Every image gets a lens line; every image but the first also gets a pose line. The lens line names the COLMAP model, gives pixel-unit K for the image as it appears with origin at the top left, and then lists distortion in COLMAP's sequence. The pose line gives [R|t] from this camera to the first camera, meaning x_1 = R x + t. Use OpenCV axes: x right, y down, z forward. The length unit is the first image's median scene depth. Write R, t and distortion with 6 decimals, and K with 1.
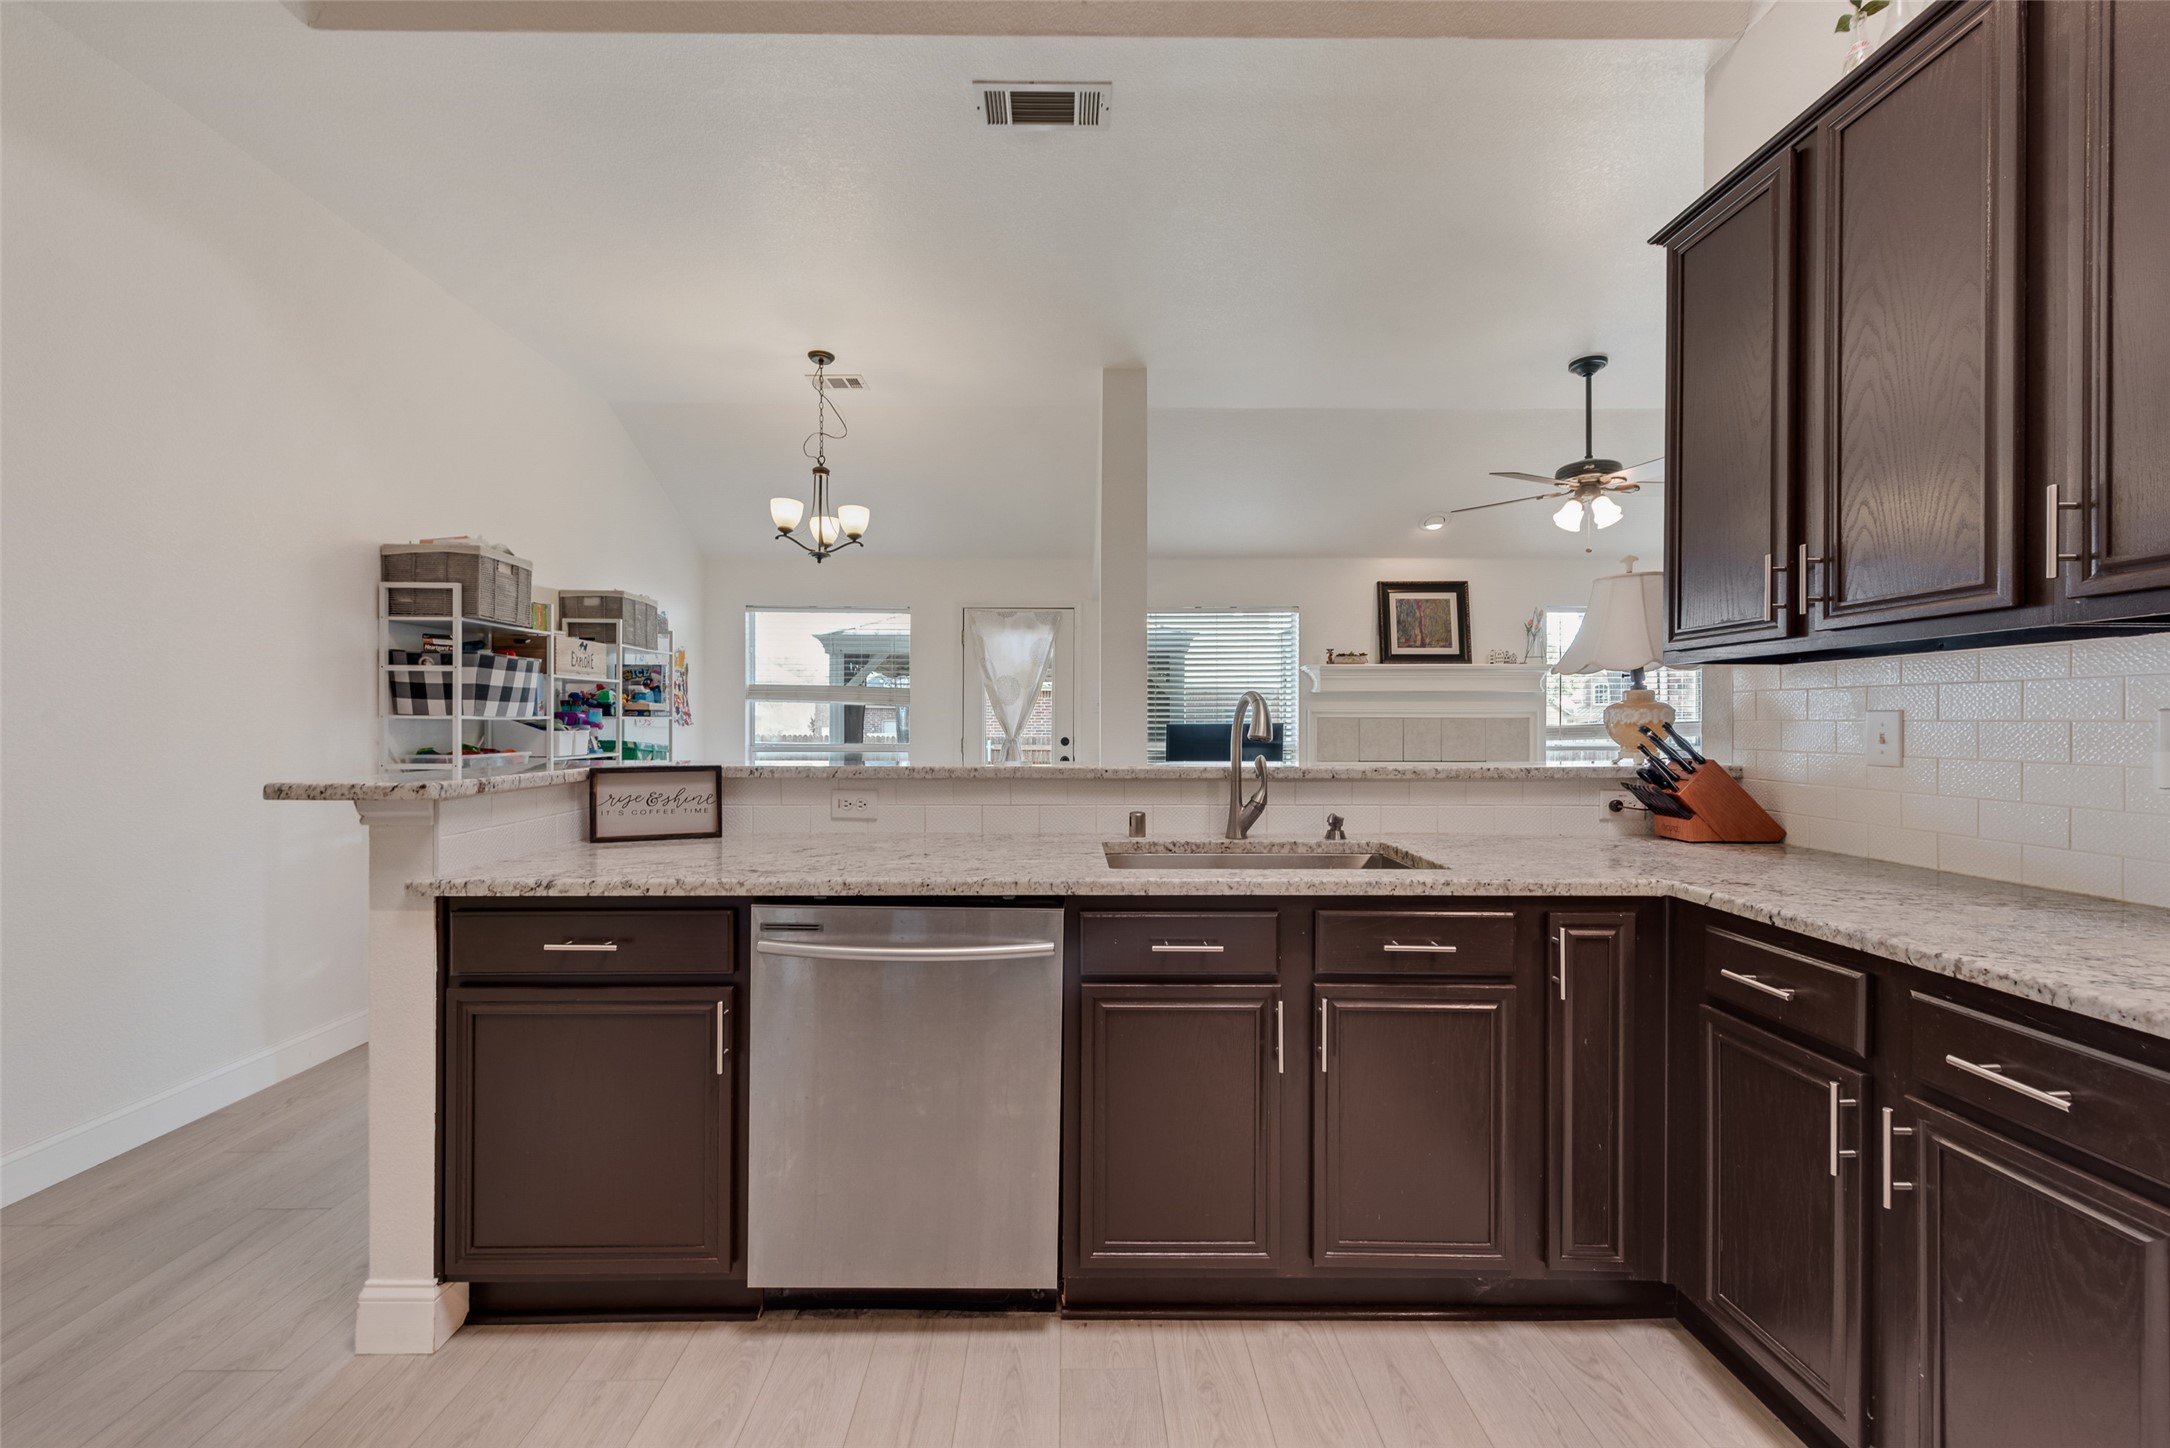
lens RADIAL K [[848.1, 0, 1080.0], [0, 848.1, 725.6], [0, 0, 1]] dist [0.006567, -0.000509]
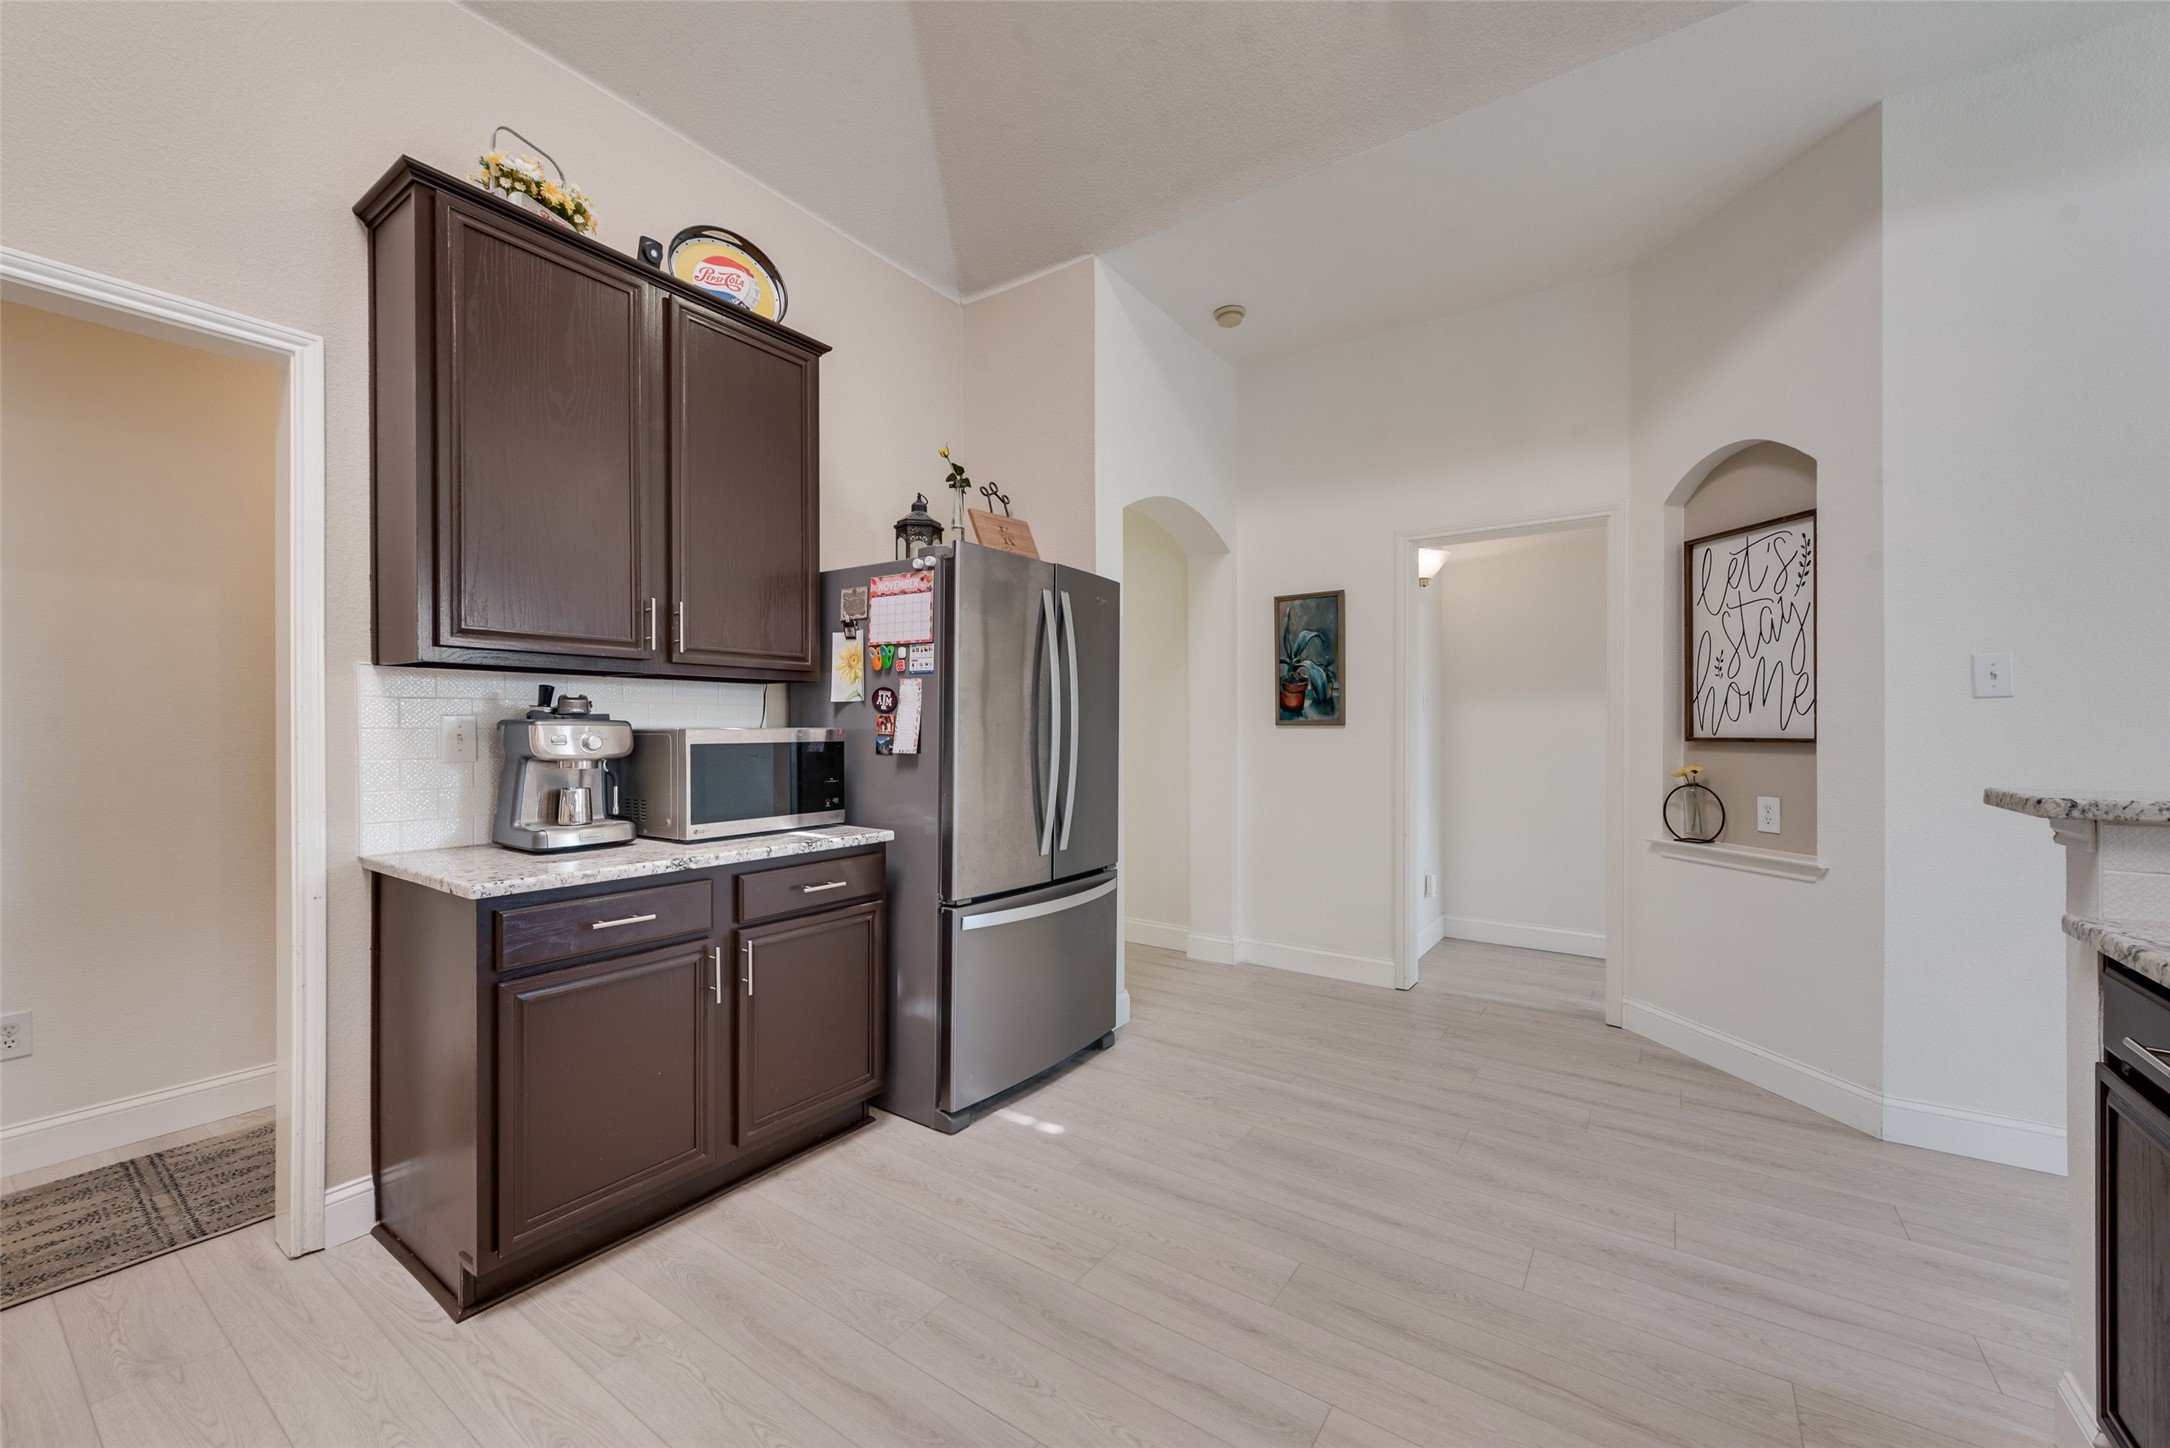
lens RADIAL K [[845.0, 0, 1073.4], [0, 845.0, 734.2], [0, 0, 1]] dist [0.002626, -0.000152]
pose [[-0.586945, 0.003430, -0.809619, 0.202594], [-0.000586, 0.999989, 0.004662, 0.000713], [0.809626, 0.003210, -0.586937, 0.308798]]
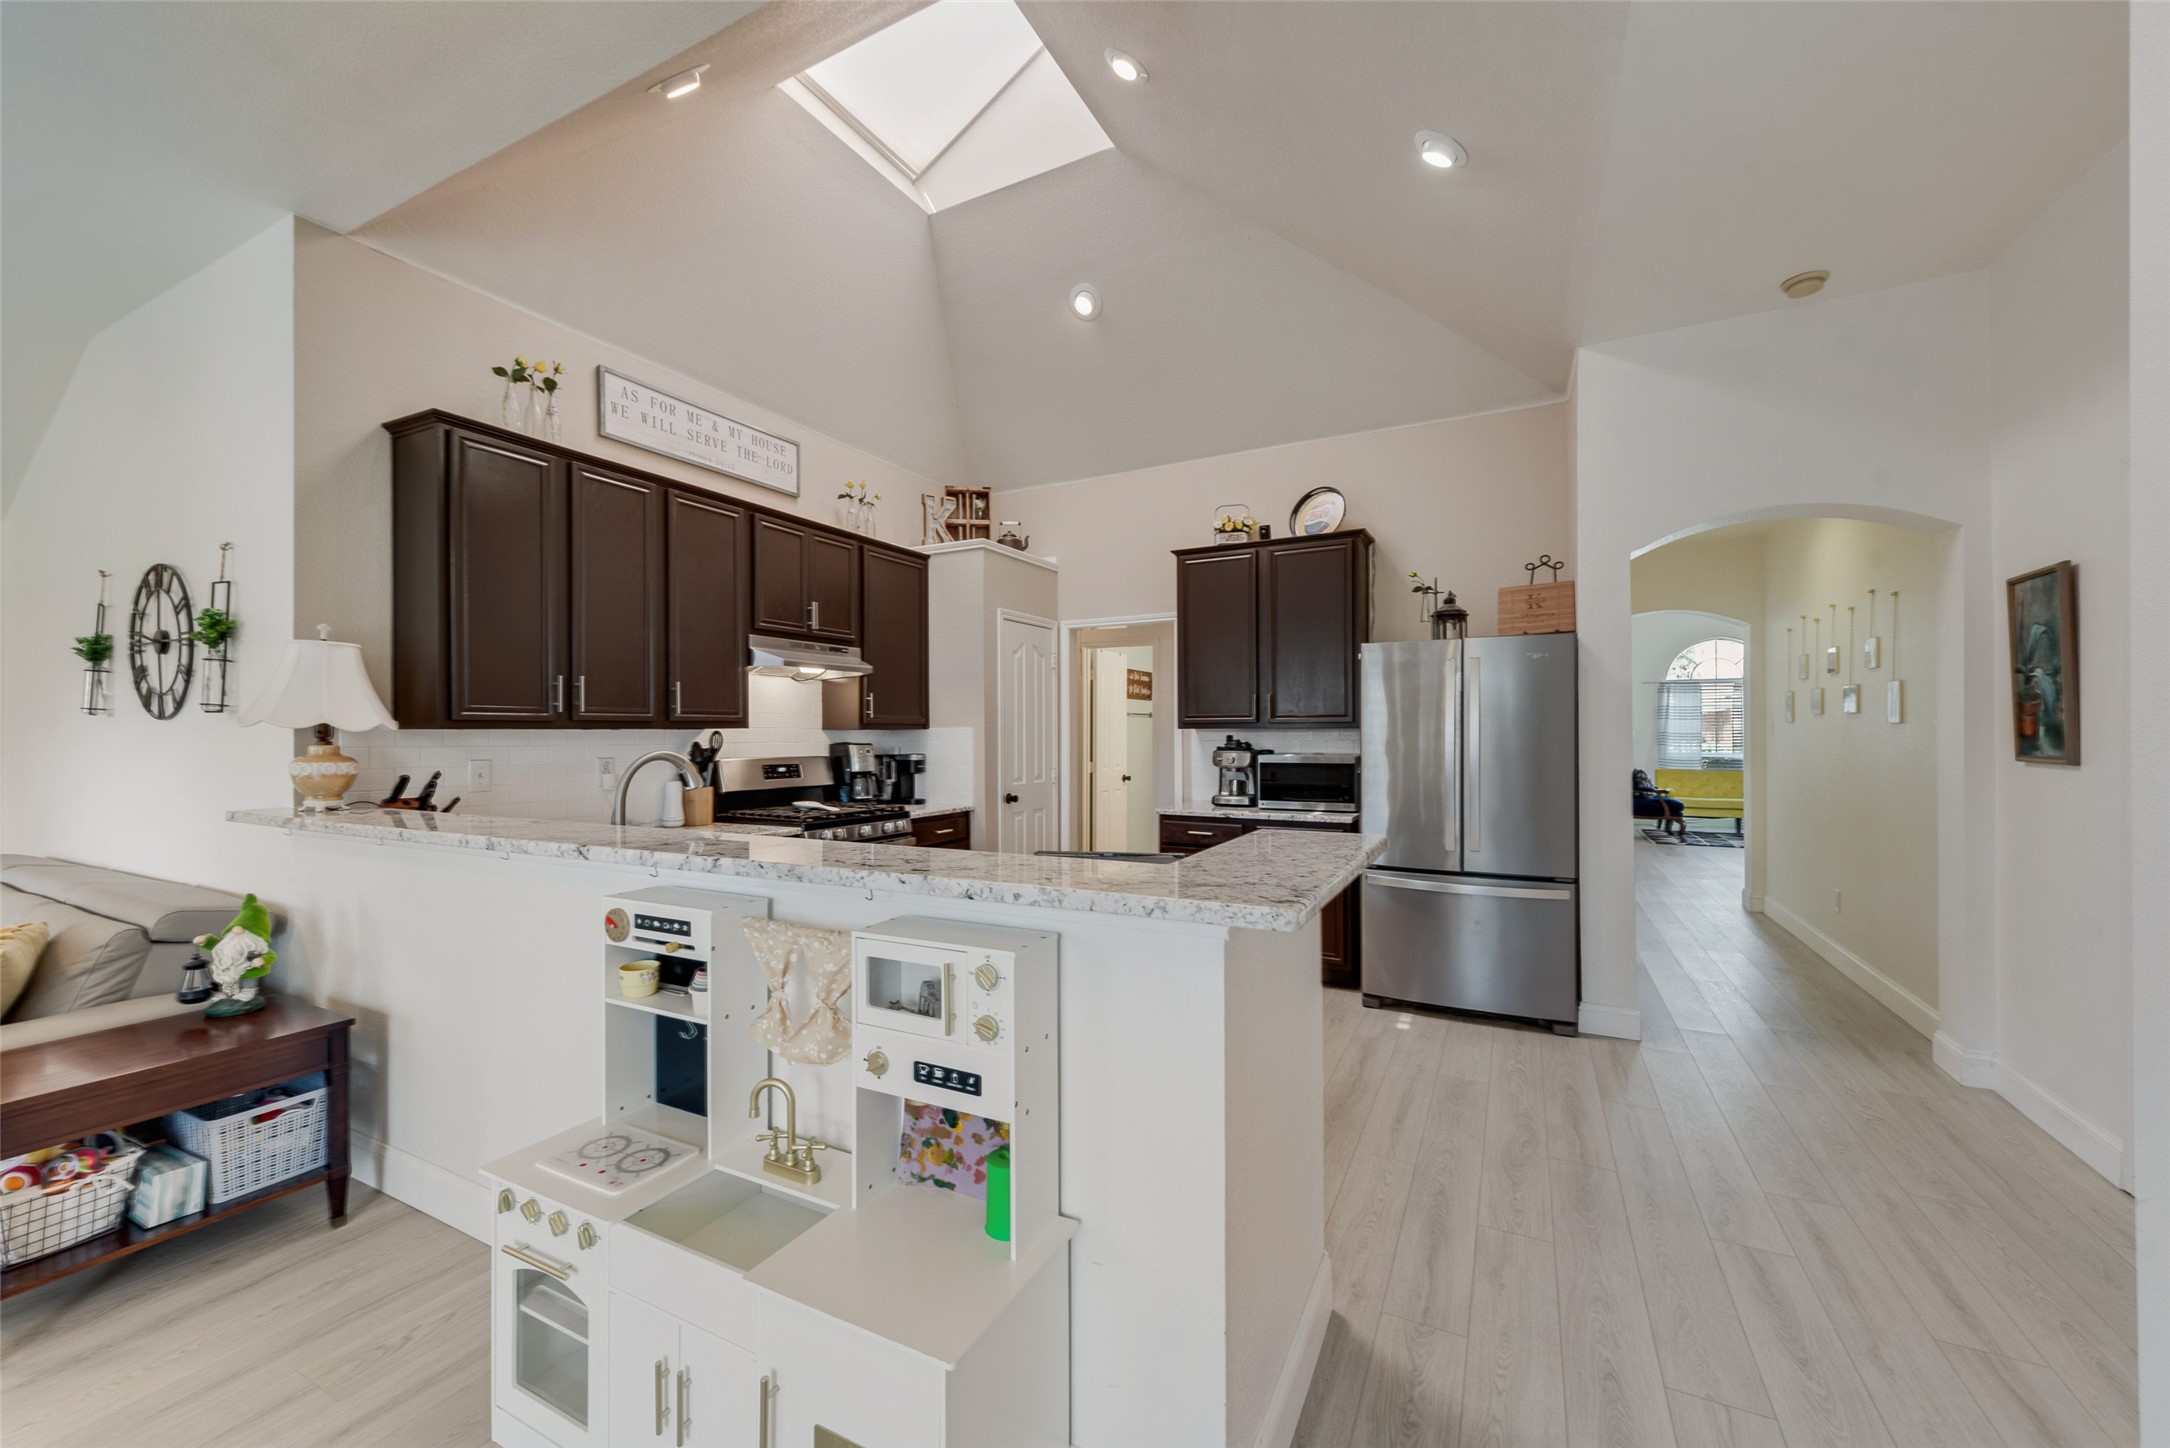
lens RADIAL K [[848.1, 0, 1080.0], [0, 848.1, 725.6], [0, 0, 1]] dist [0.006567, -0.000509]
pose [[-0.882399, 0.005061, 0.470475, -0.495605], [0.002441, 0.999978, -0.006179, -0.038140], [-0.470496, -0.004304, -0.882392, 1.004733]]
